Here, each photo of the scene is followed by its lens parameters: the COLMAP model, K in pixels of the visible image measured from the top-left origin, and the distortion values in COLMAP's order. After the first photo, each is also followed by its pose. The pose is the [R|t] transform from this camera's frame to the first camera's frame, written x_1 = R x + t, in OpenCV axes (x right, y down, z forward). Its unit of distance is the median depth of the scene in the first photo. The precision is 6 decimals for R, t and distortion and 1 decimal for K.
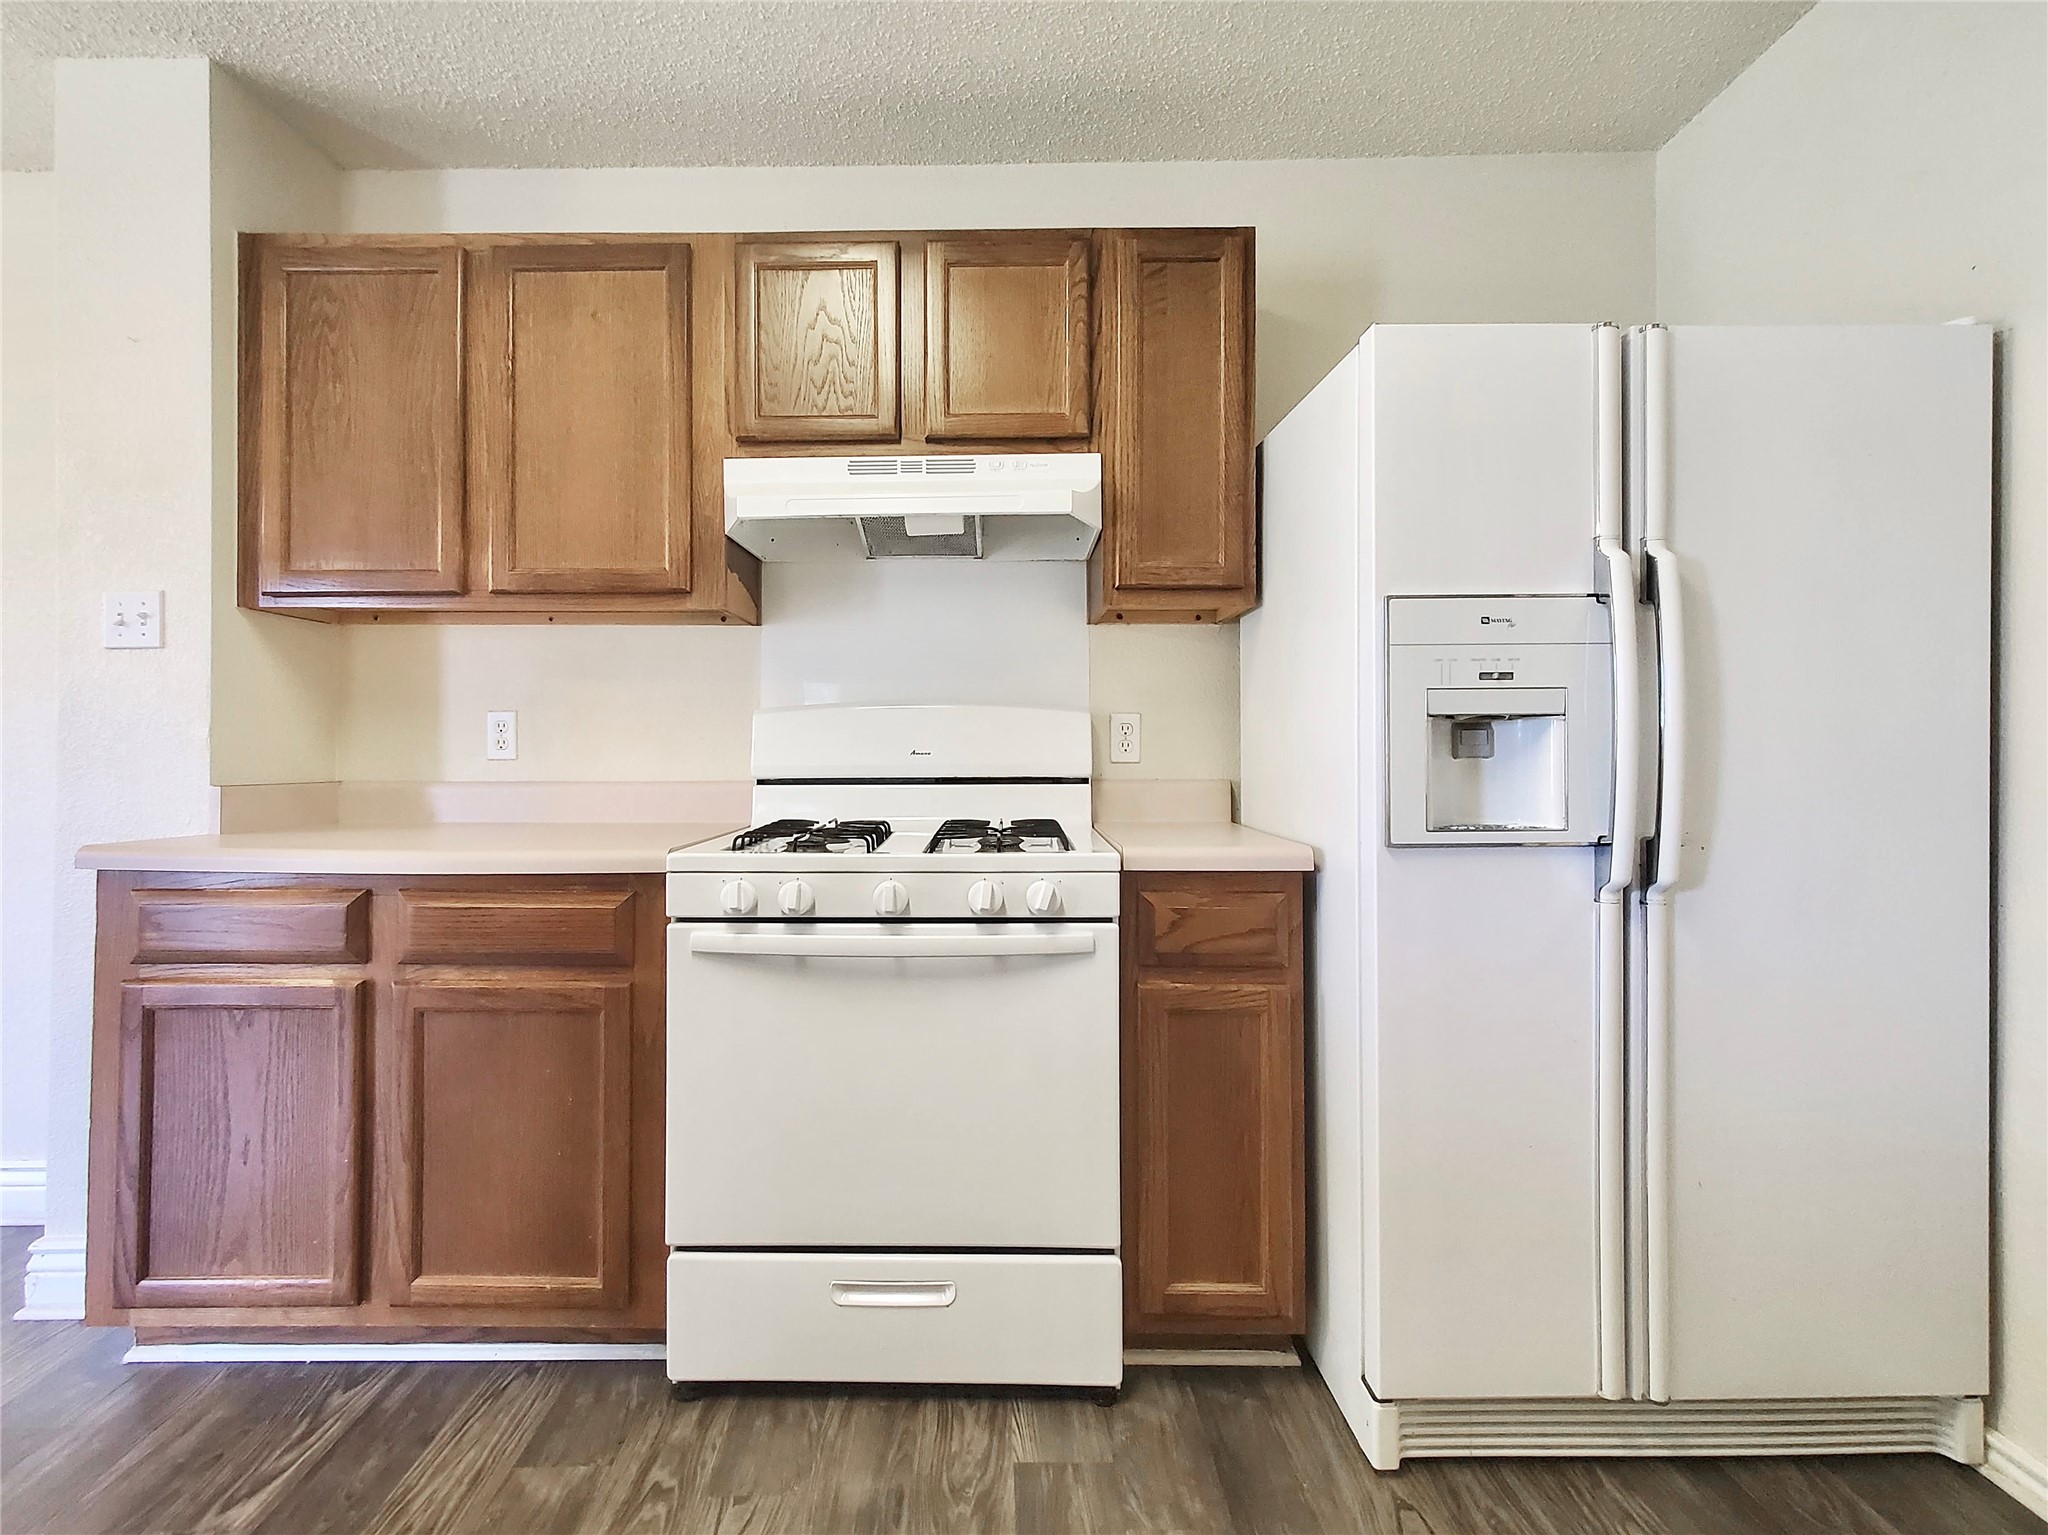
lens RADIAL K [[960.3, 0, 1019.3], [0, 960.3, 752.4], [0, 0, 1]] dist [-0.000147, -0.000103]
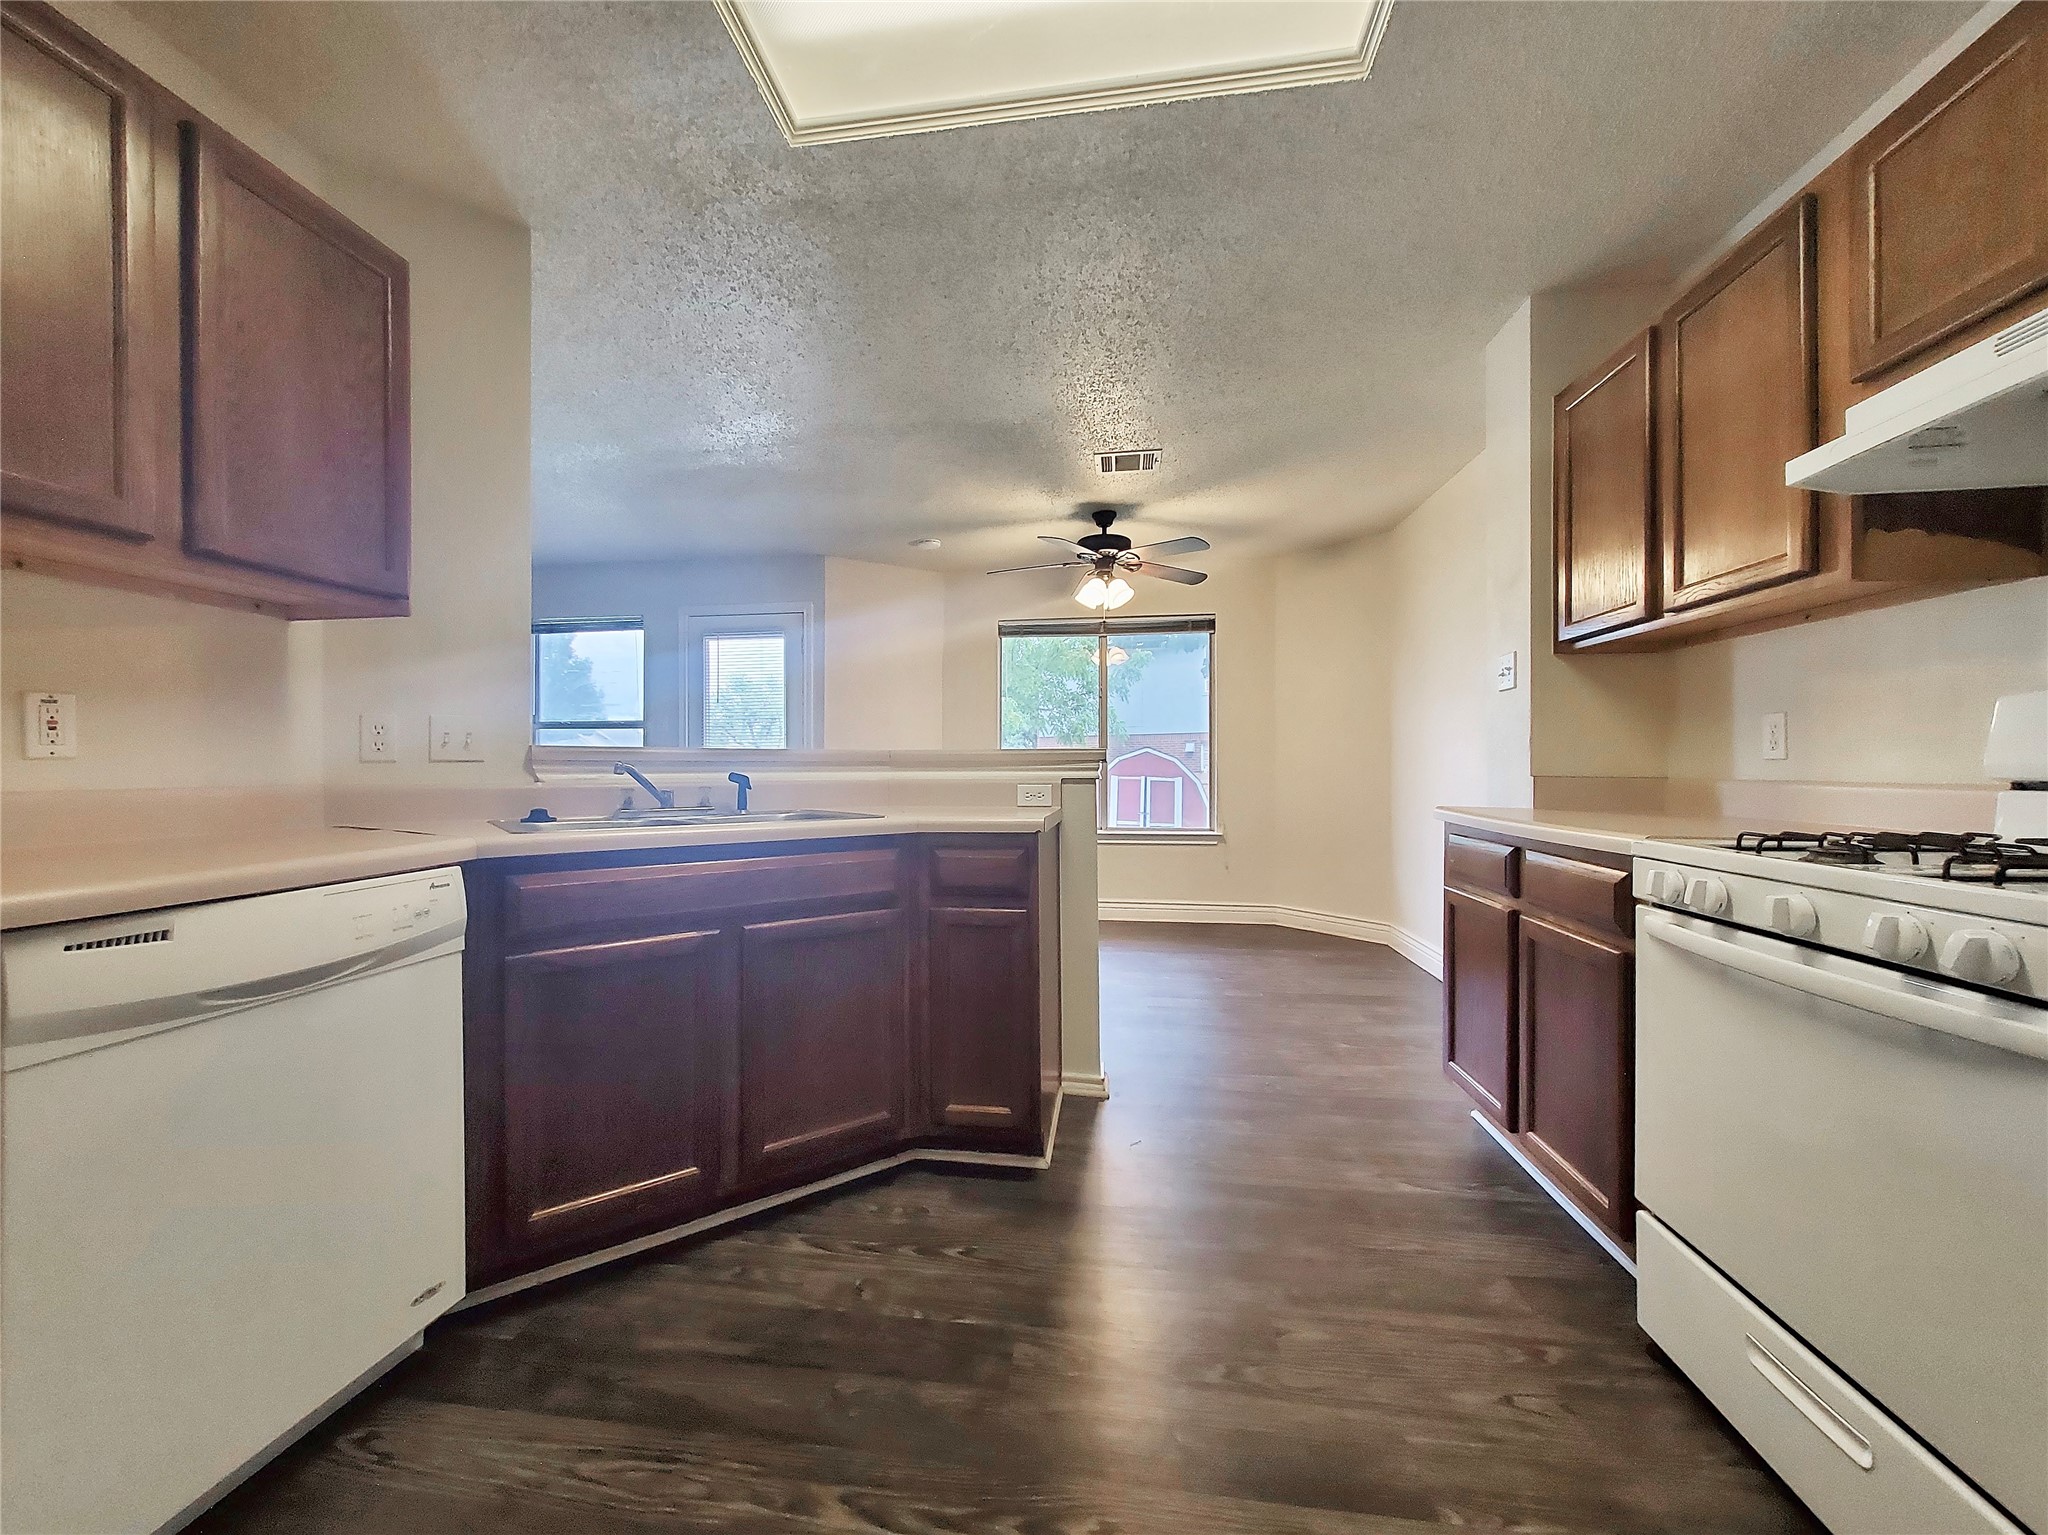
lens RADIAL K [[826.6, 0, 1007.4], [0, 826.6, 771.6], [0, 0, 1]] dist [-0.000298, -0.000127]
pose [[-0.141062, 0.003491, -0.989995, 0.576100], [-0.003293, 0.999987, 0.003996, 0.024046], [0.989995, 0.003823, -0.141049, 0.369213]]
